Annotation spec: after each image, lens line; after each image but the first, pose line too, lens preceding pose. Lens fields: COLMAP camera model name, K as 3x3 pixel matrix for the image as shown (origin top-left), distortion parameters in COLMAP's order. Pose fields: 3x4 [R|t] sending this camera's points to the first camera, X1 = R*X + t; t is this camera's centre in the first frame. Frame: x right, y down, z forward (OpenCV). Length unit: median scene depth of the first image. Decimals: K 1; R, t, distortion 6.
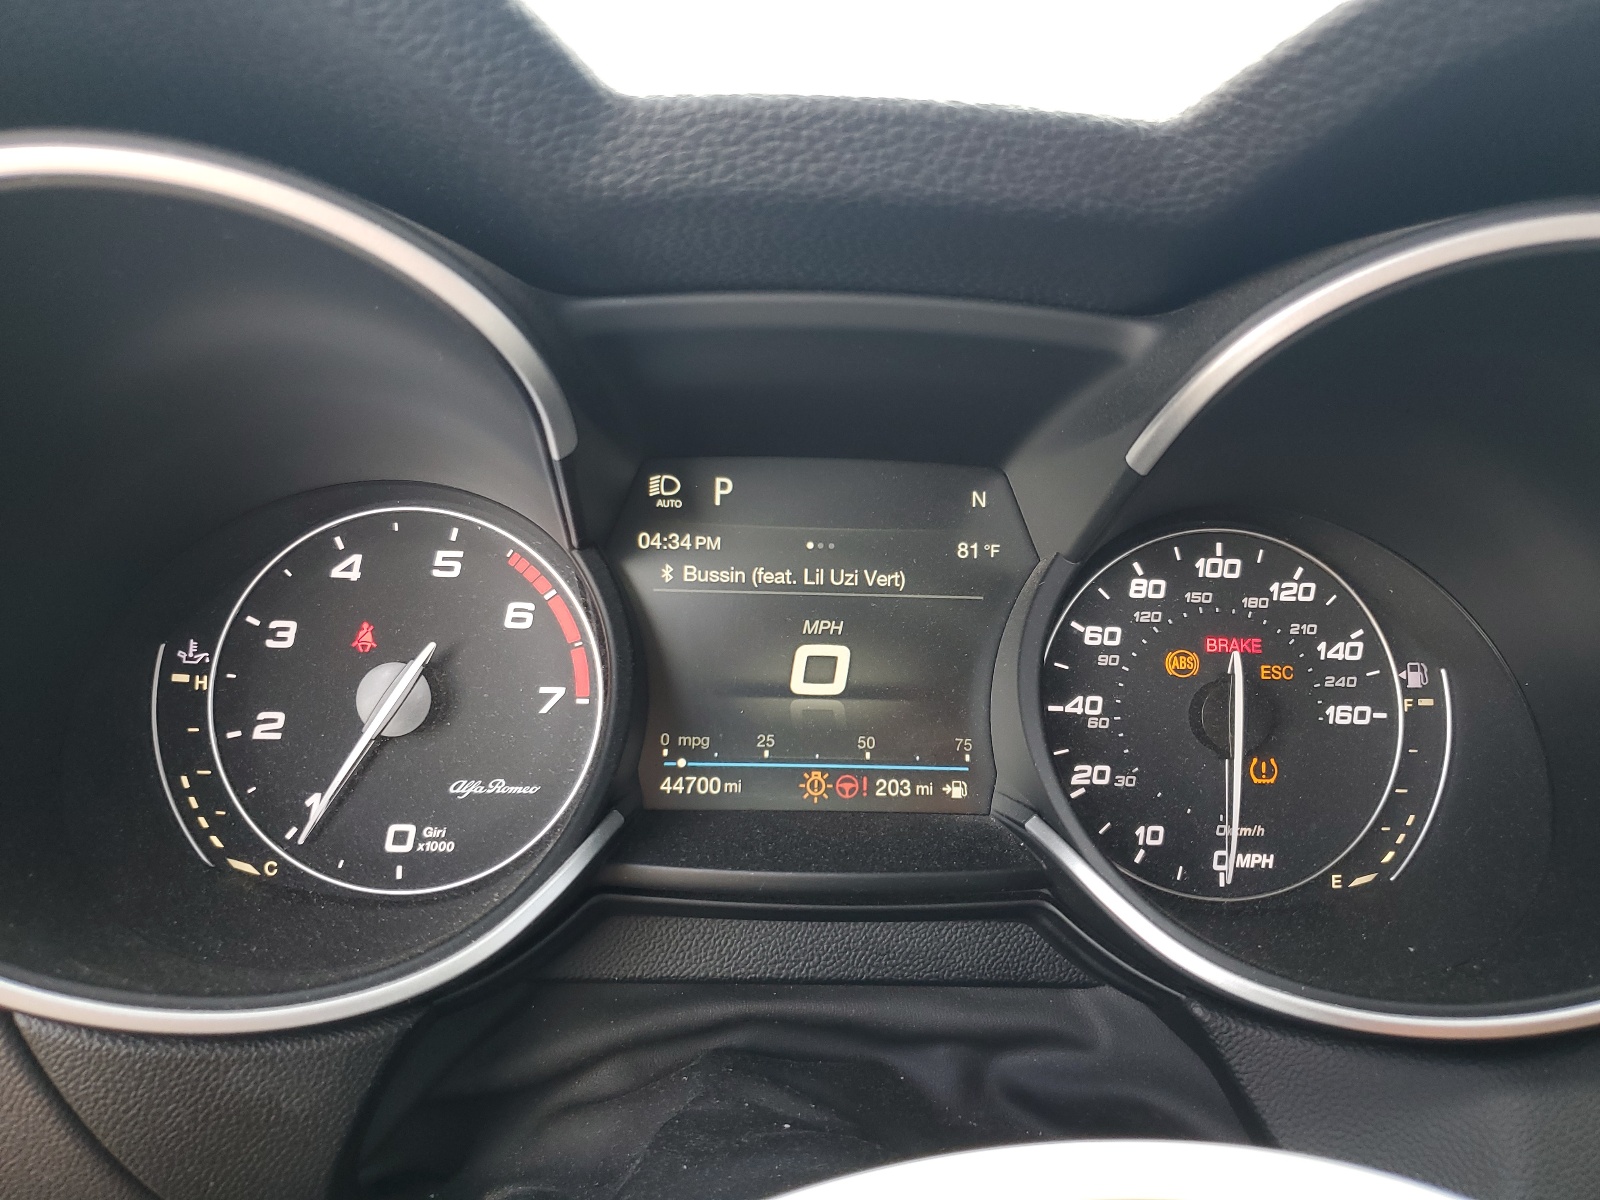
lens RADIAL K [[1197.9, 0, 801.8], [0, 1197.9, 600.2], [0, 0, 1]] dist [0.002708, -0.000452]
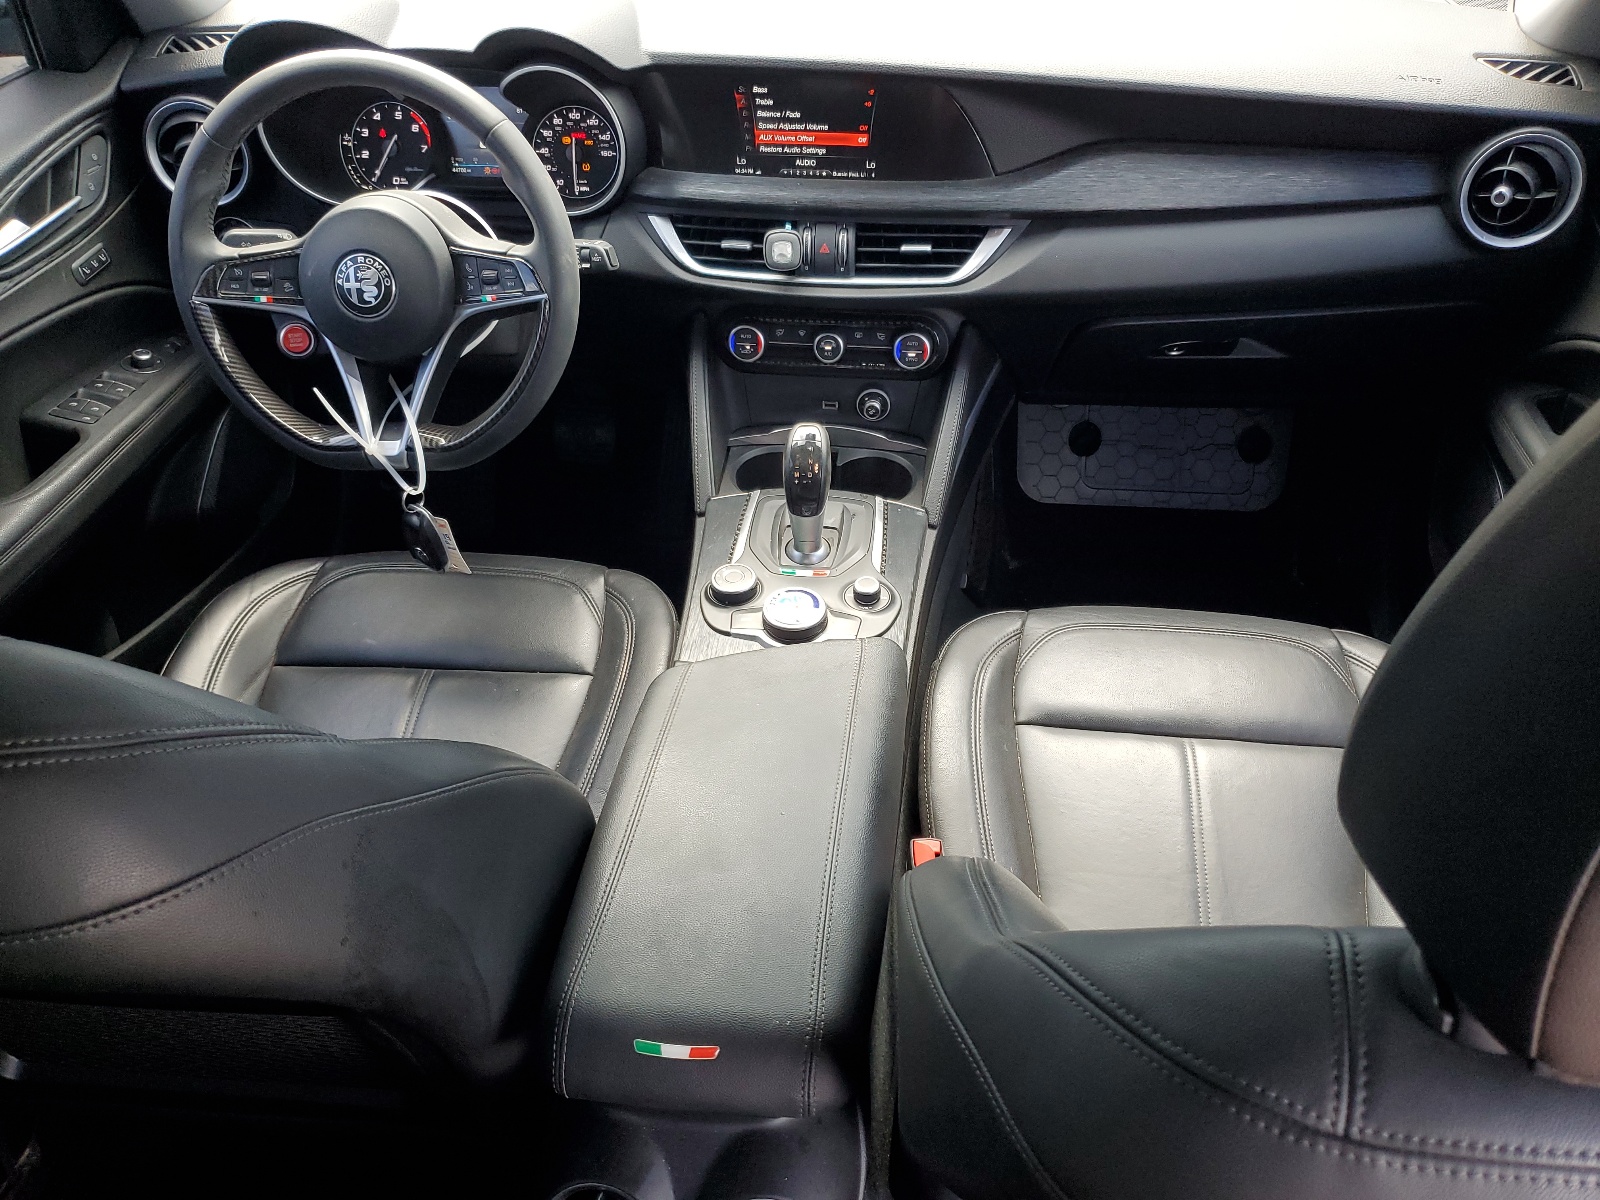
lens RADIAL K [[1197.9, 0, 800.3], [0, 1197.9, 602.8], [0, 0, 1]] dist [0.002708, -0.000452]
pose [[0.989482, 0.054915, -0.133829, 1.791916], [0.004853, 0.912020, 0.410117, -0.189915], [0.144576, -0.406453, 0.902161, -3.369490]]
